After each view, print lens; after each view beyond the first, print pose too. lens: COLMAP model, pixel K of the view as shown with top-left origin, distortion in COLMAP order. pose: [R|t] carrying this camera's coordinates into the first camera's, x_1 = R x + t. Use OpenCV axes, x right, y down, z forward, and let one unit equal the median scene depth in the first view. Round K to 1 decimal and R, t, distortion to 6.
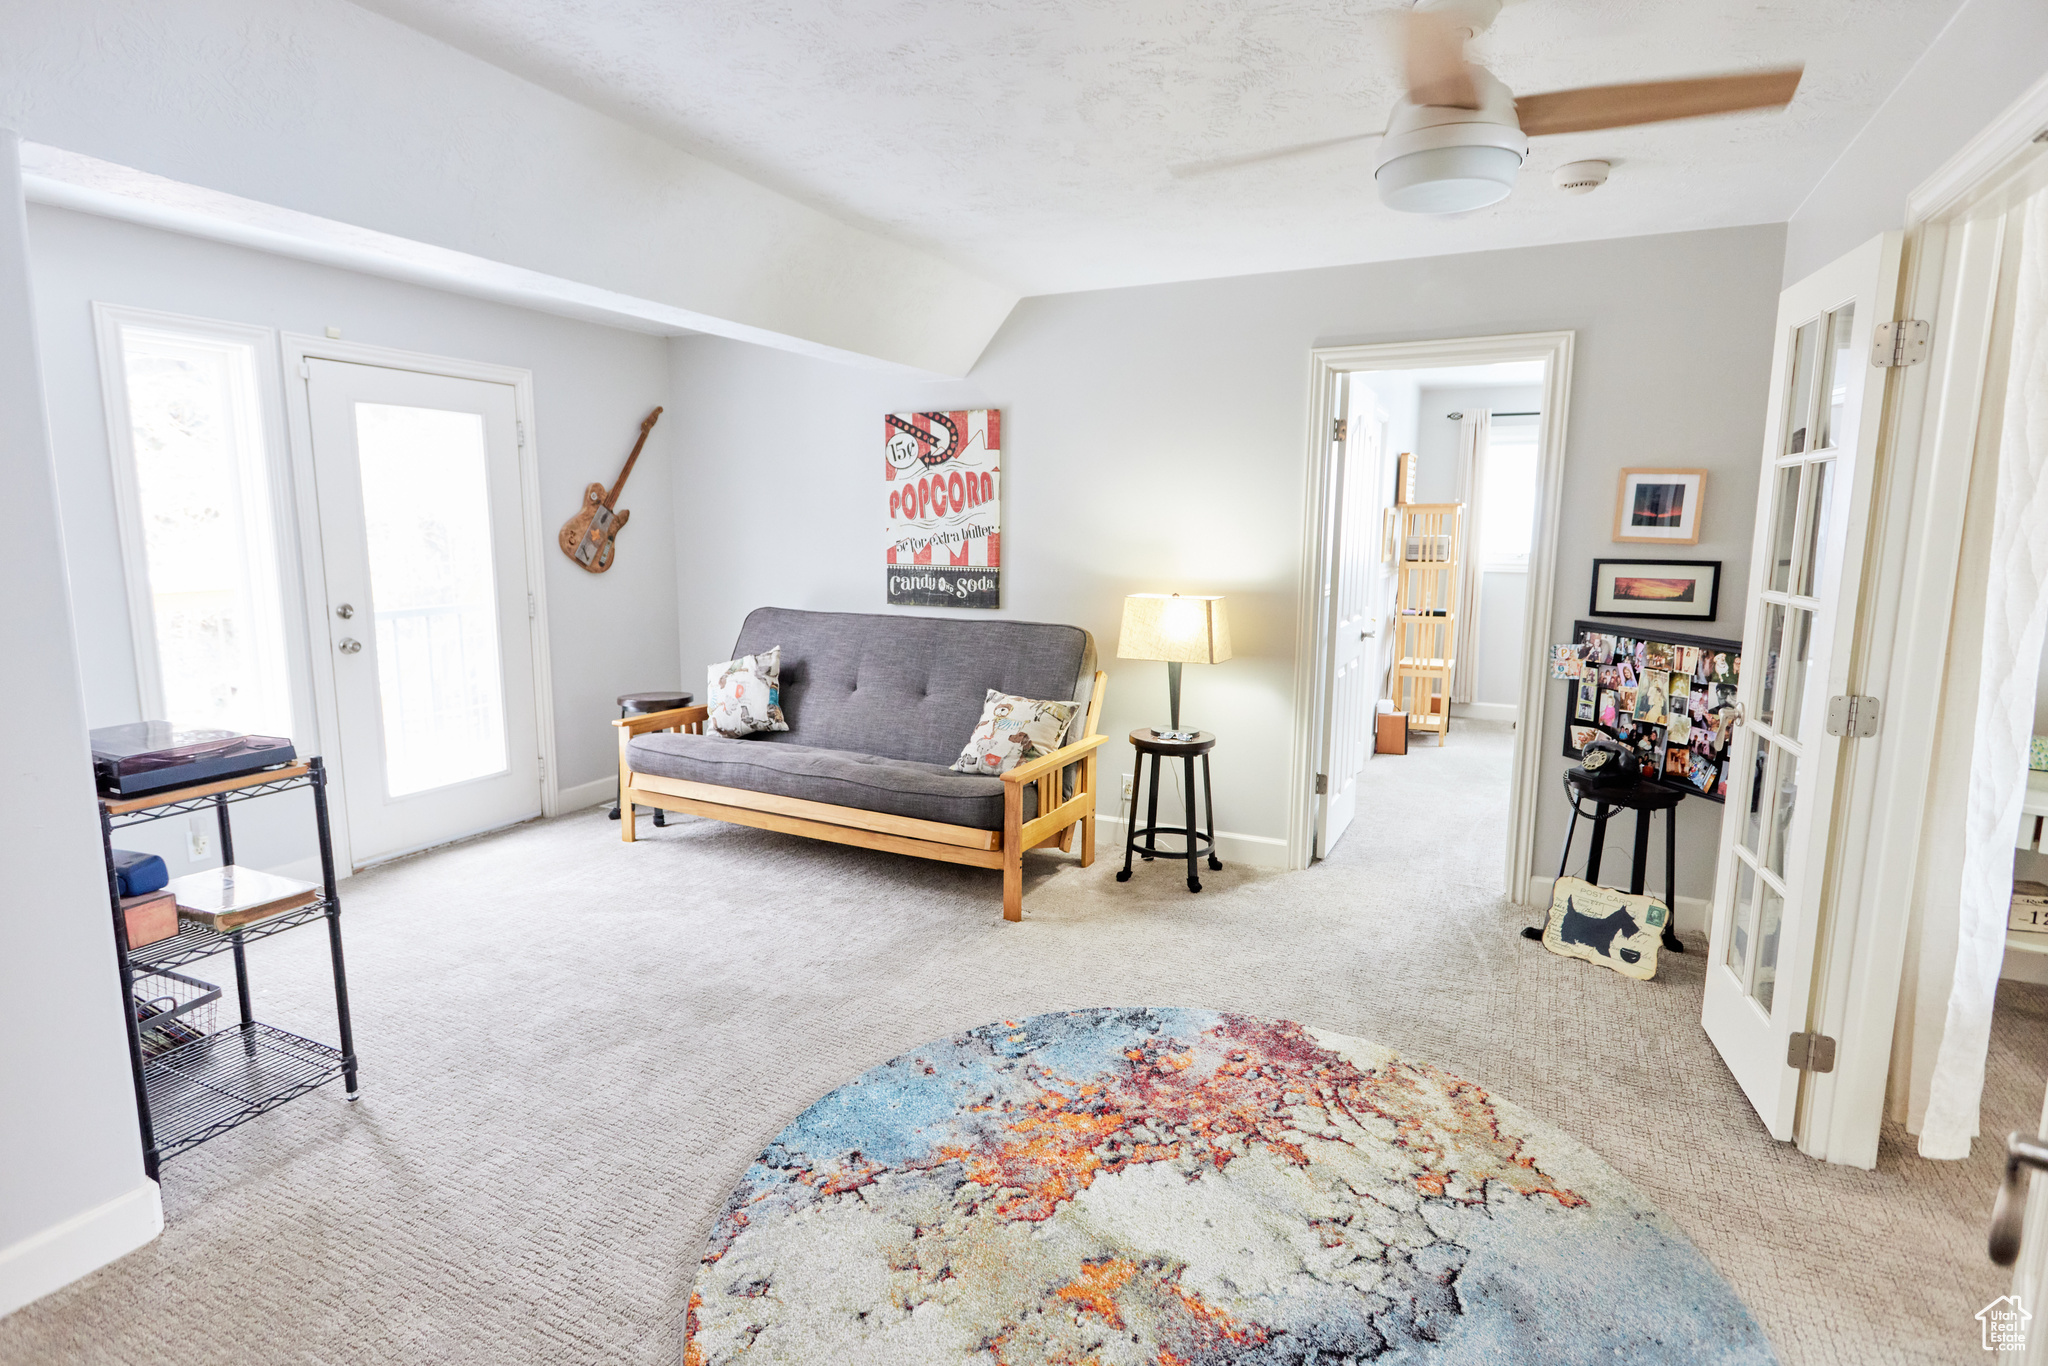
lens RADIAL K [[1028.3, 0, 1025.7], [0, 1028.3, 682.2], [0, 0, 1]] dist [0.005679, 0.000343]
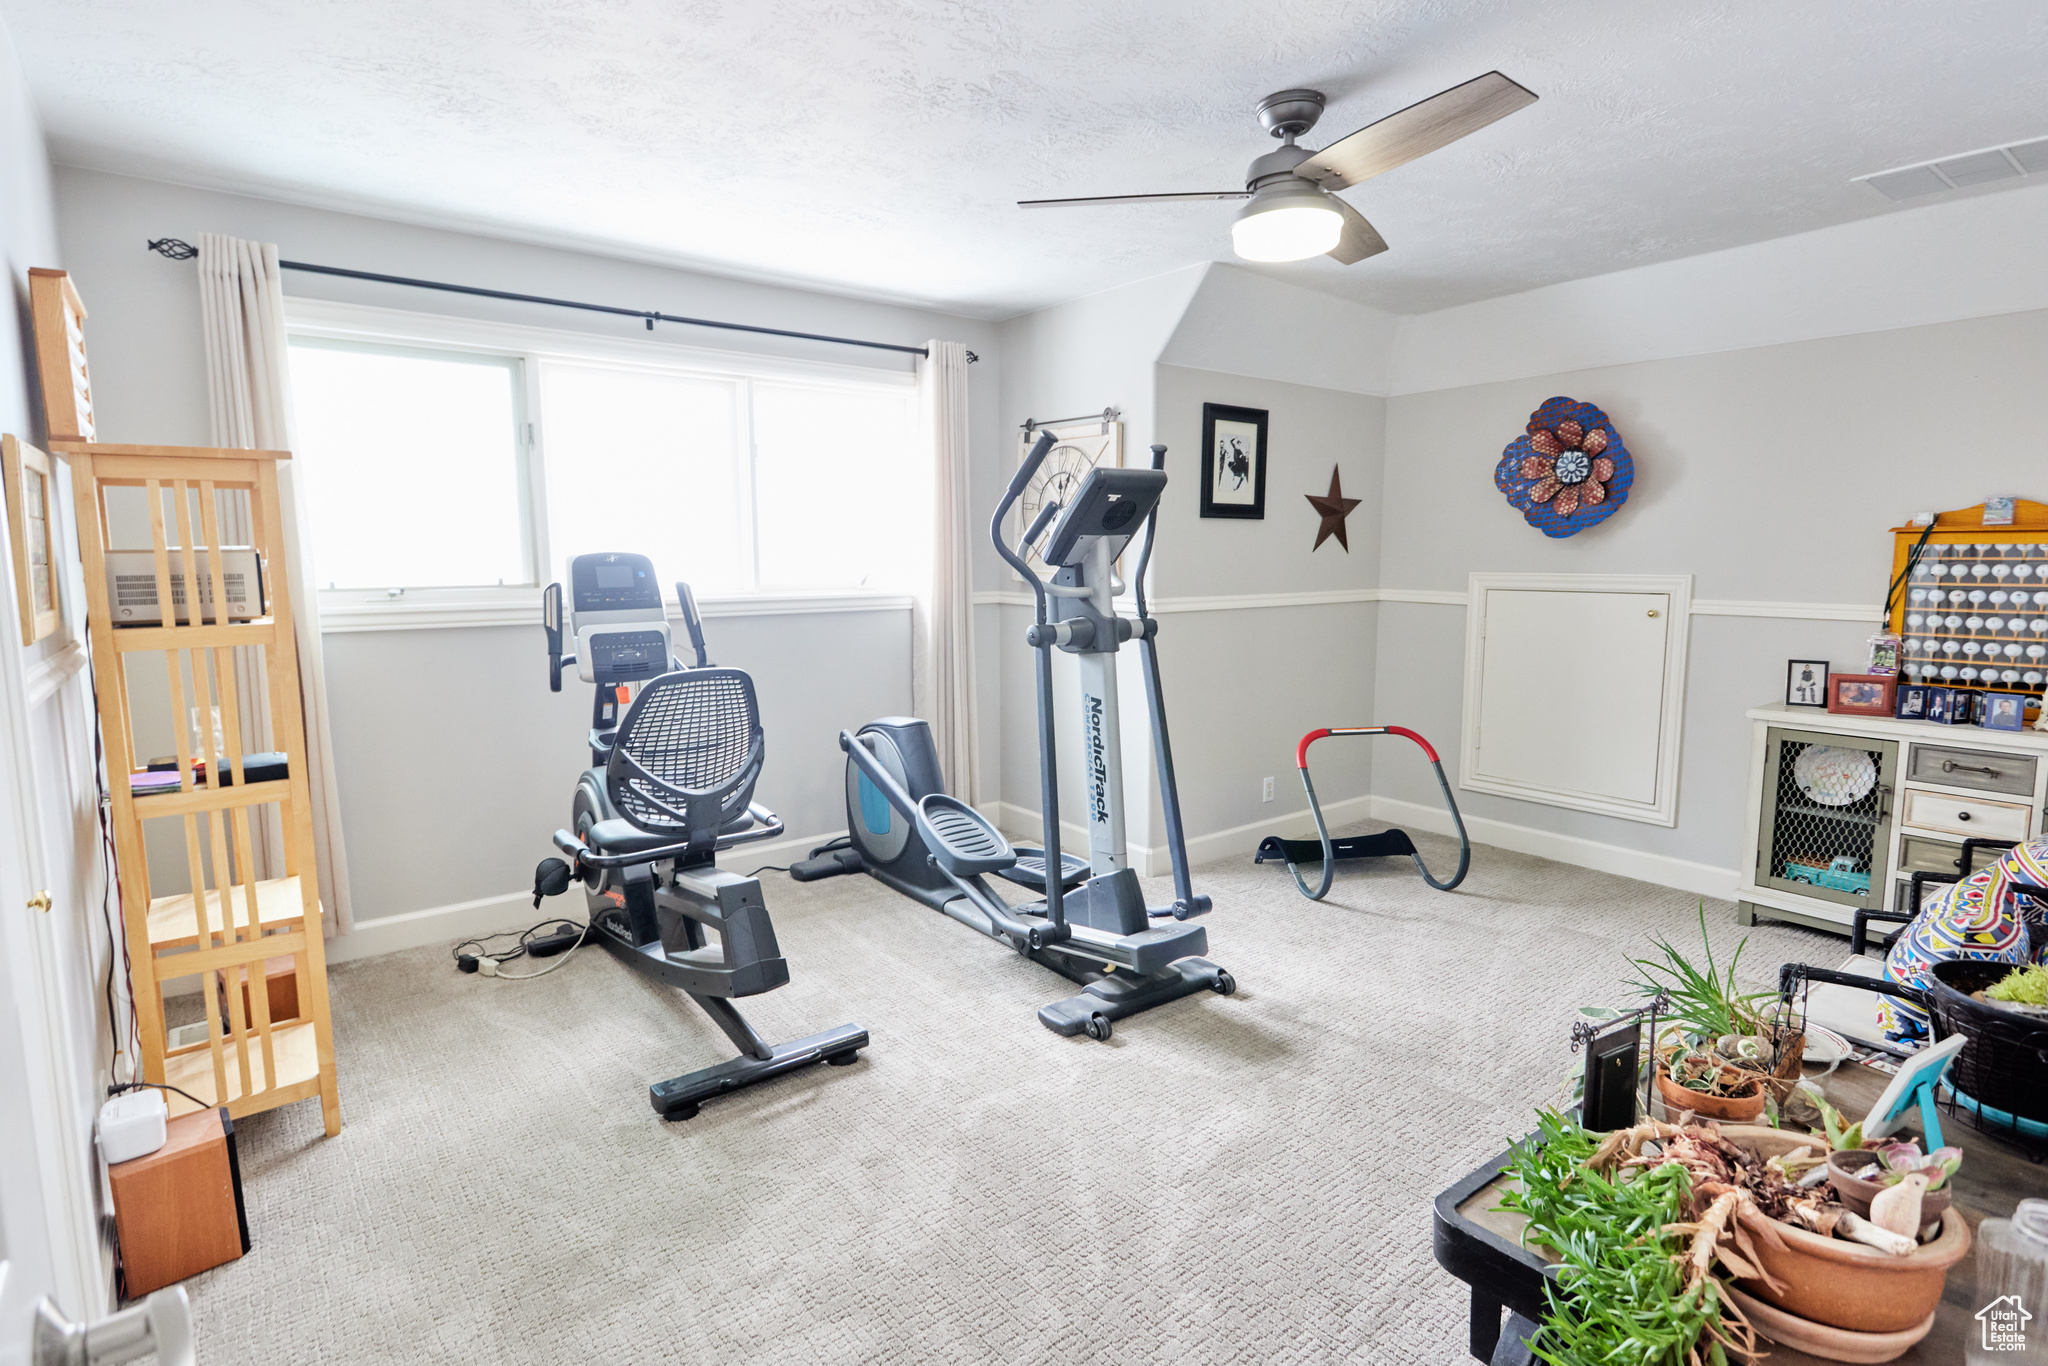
lens RADIAL K [[1028.3, 0, 1029.8], [0, 1028.3, 684.4], [0, 0, 1]] dist [0.005679, 0.000343]
pose [[0.430494, -0.120781, 0.894476, 0.298700], [0.145054, 0.987383, 0.063515, -0.116050], [-0.890861, 0.102405, 0.442582, 0.889638]]
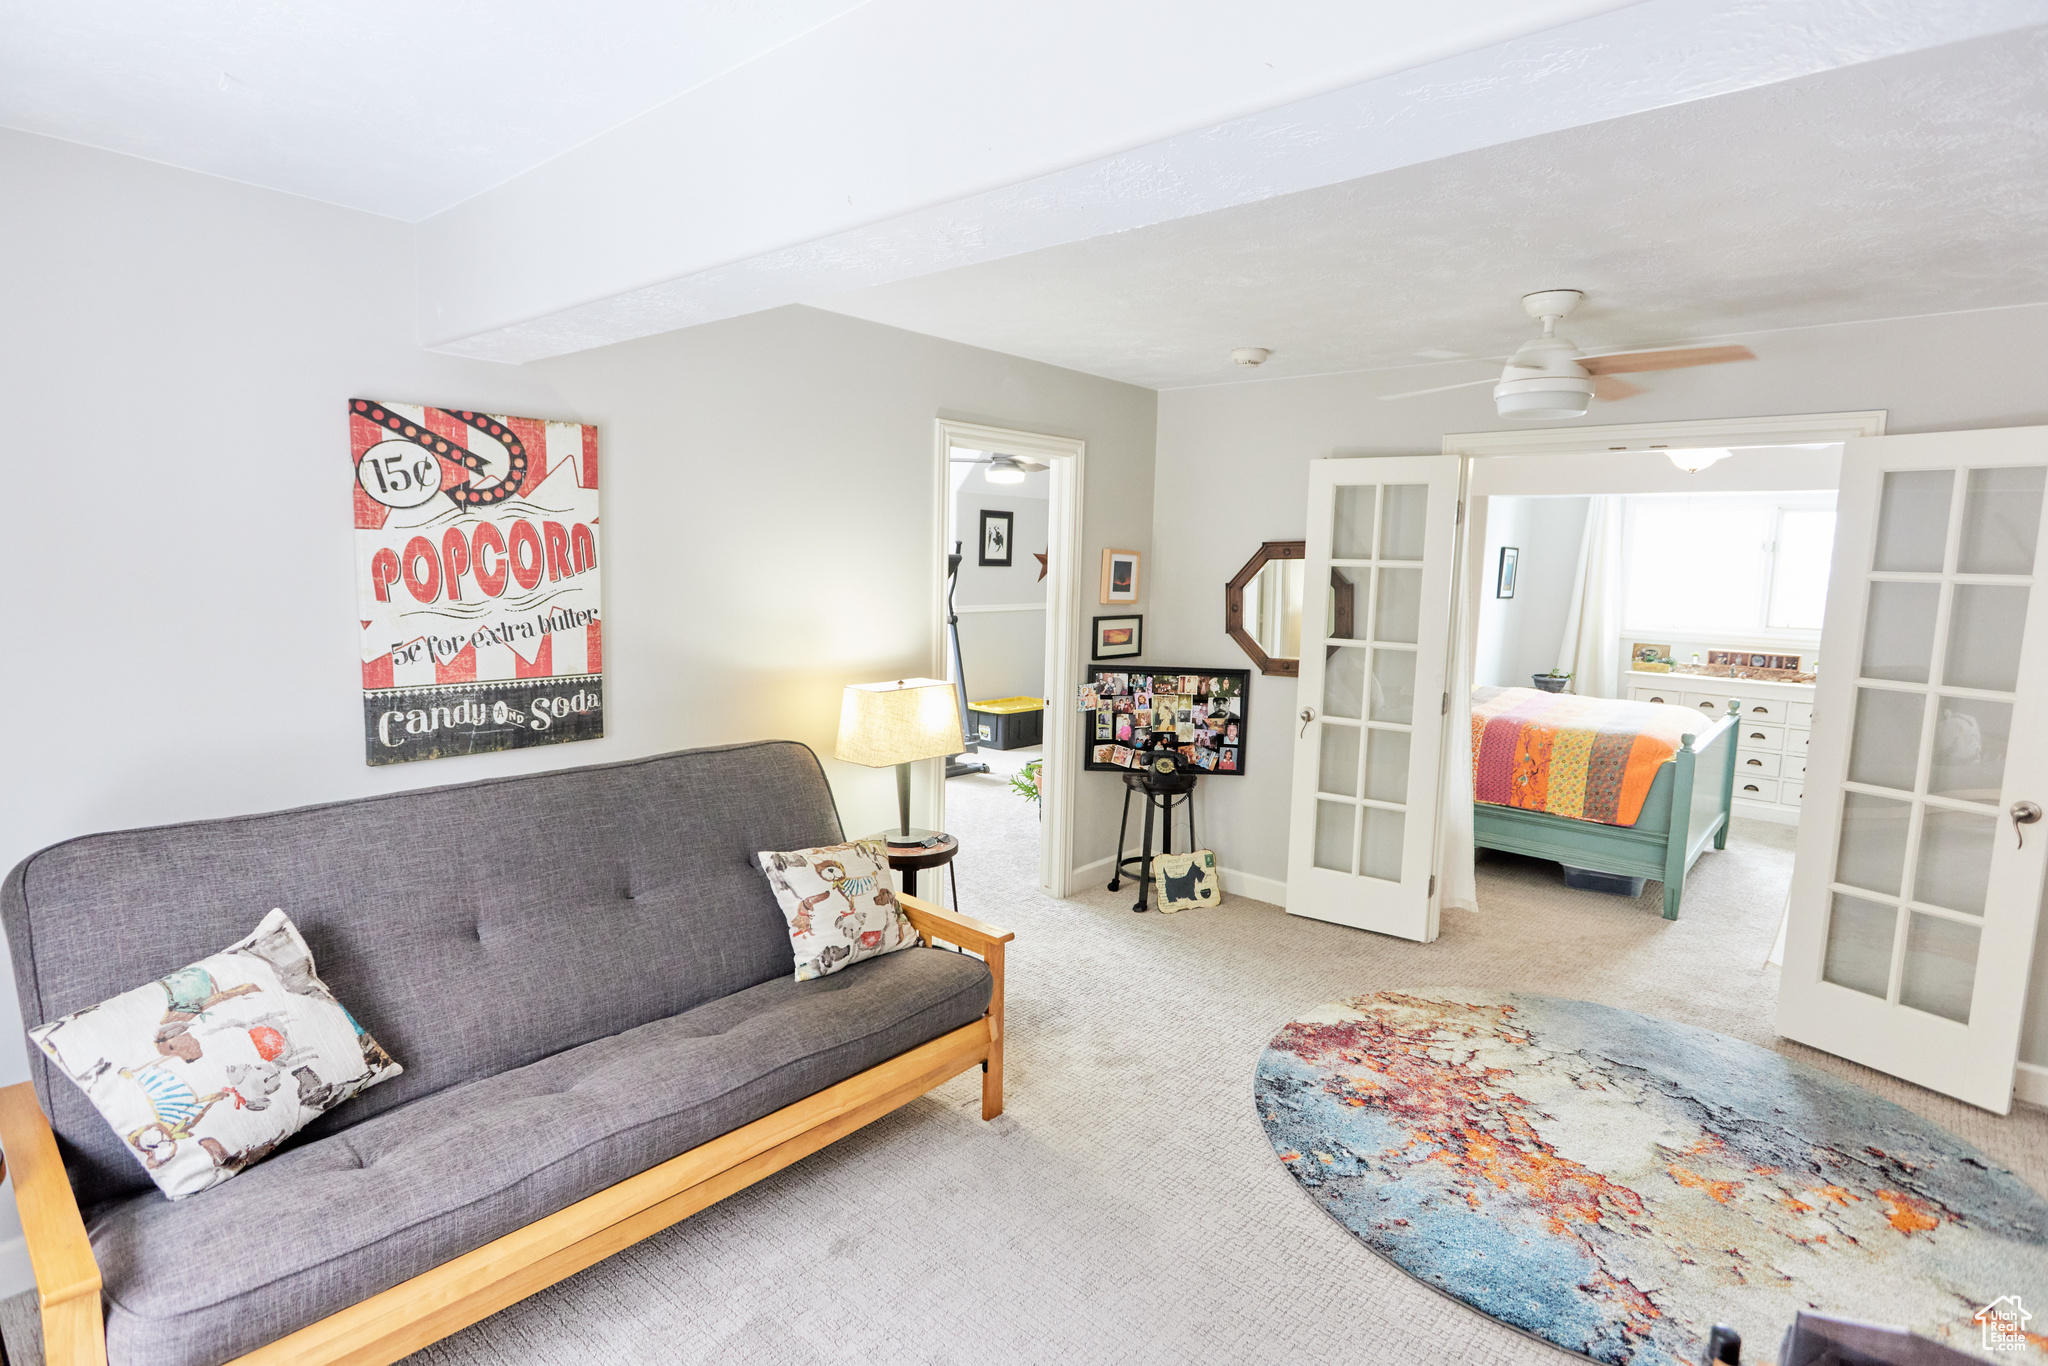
lens RADIAL K [[1028.3, 0, 1022.8], [0, 1028.3, 686.7], [0, 0, 1]] dist [0.005679, 0.000343]
pose [[0.259093, -0.124838, 0.957750, -0.578802], [0.127815, 0.987322, 0.094116, -0.131998], [-0.957358, 0.098030, 0.271765, 0.587261]]
